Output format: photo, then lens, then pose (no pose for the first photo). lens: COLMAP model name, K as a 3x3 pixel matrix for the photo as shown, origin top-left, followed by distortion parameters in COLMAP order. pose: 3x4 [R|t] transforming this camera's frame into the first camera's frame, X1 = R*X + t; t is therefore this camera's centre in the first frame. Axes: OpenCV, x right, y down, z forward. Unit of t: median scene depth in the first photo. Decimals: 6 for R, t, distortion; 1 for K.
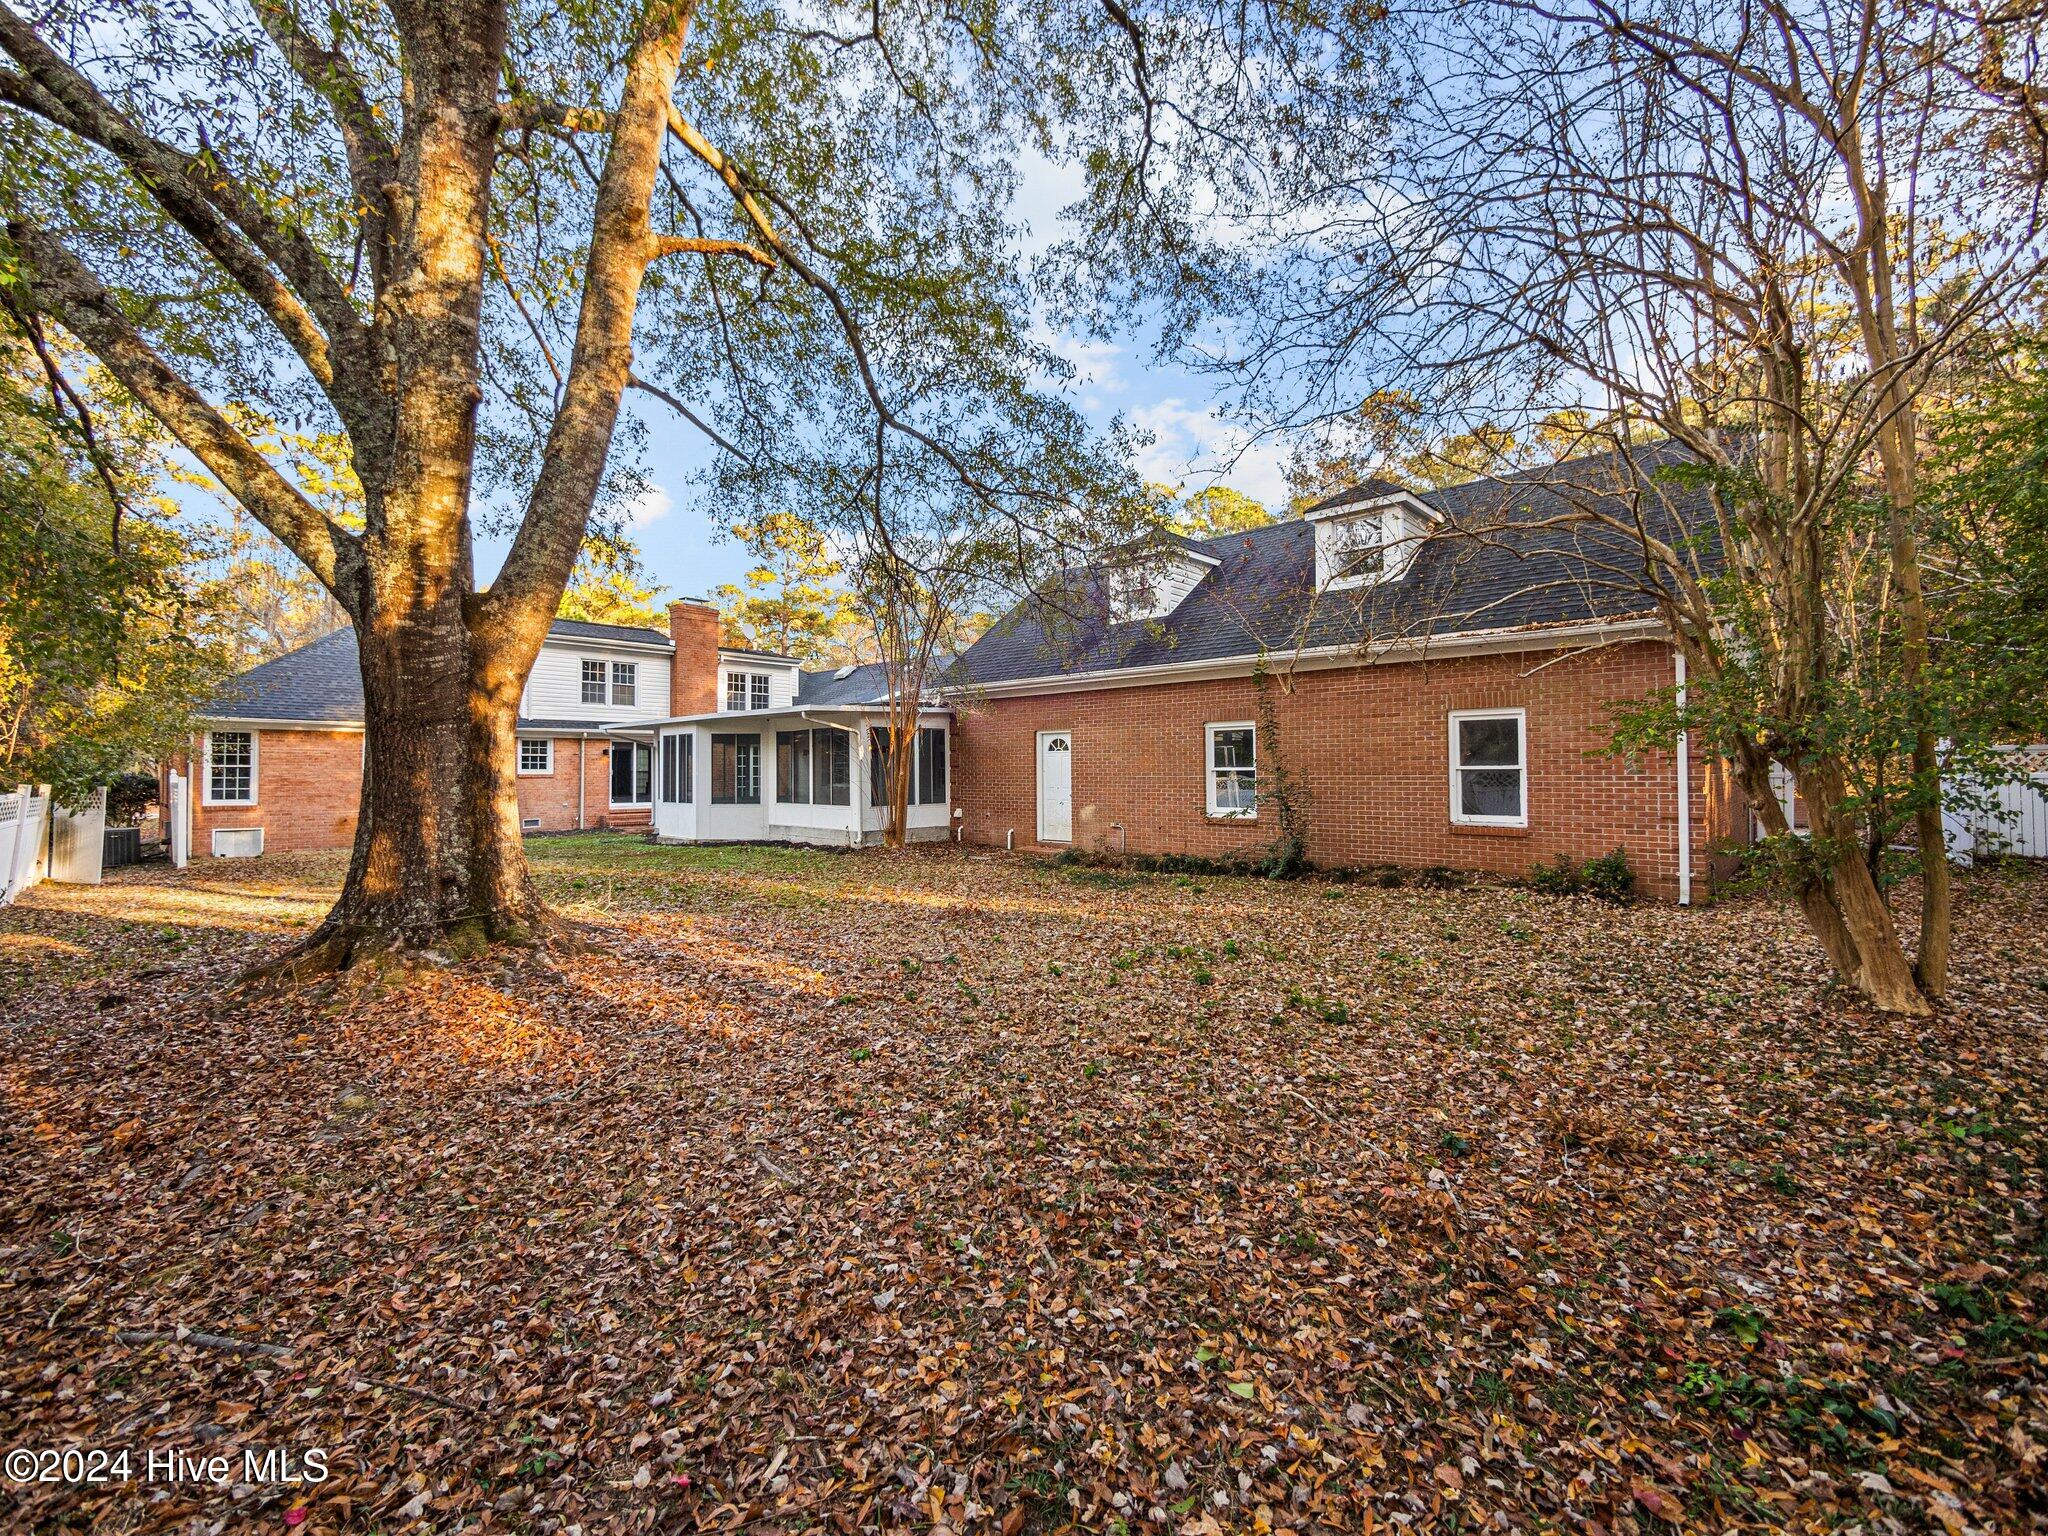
lens RADIAL K [[859.9, 0, 1024.0], [0, 859.9, 768.0], [0, 0, 1]] dist [-0.003772, -0.000500]
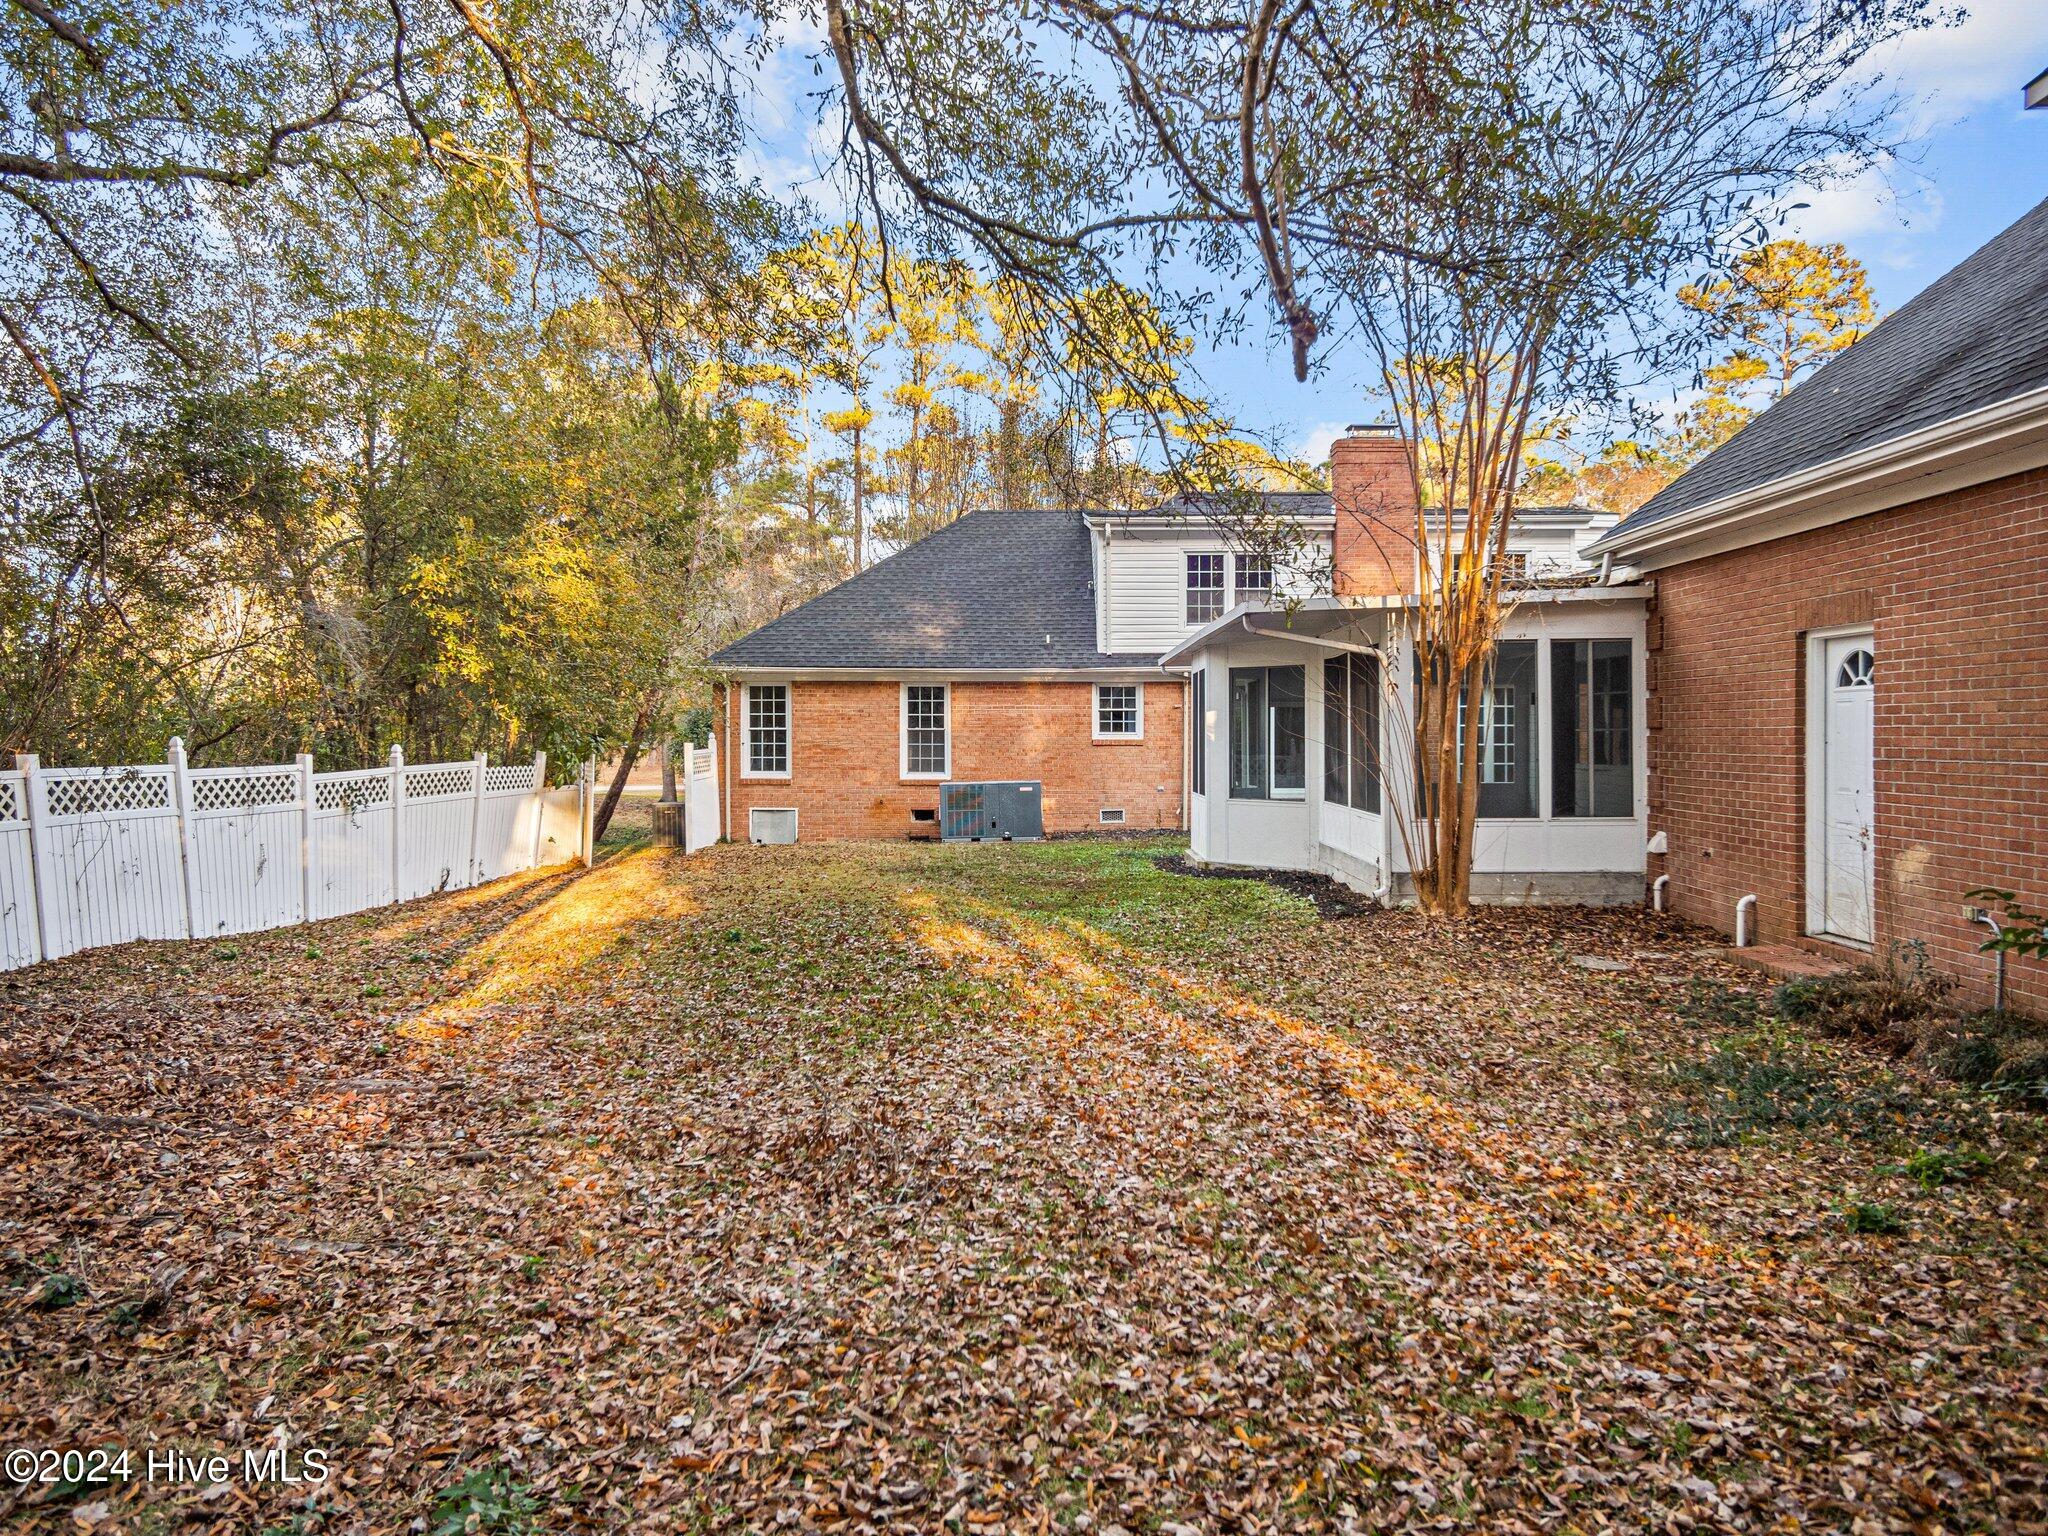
lens RADIAL K [[1406.5, 0, 1024.0], [0, 1406.5, 768.0], [0, 0, 1]] dist [0.006039, 0.001163]
pose [[0.658732, 0.019907, -0.752114, 0.222064], [0.003954, 0.999544, 0.029920, -0.004164], [0.752367, -0.022683, 0.658353, 0.320488]]
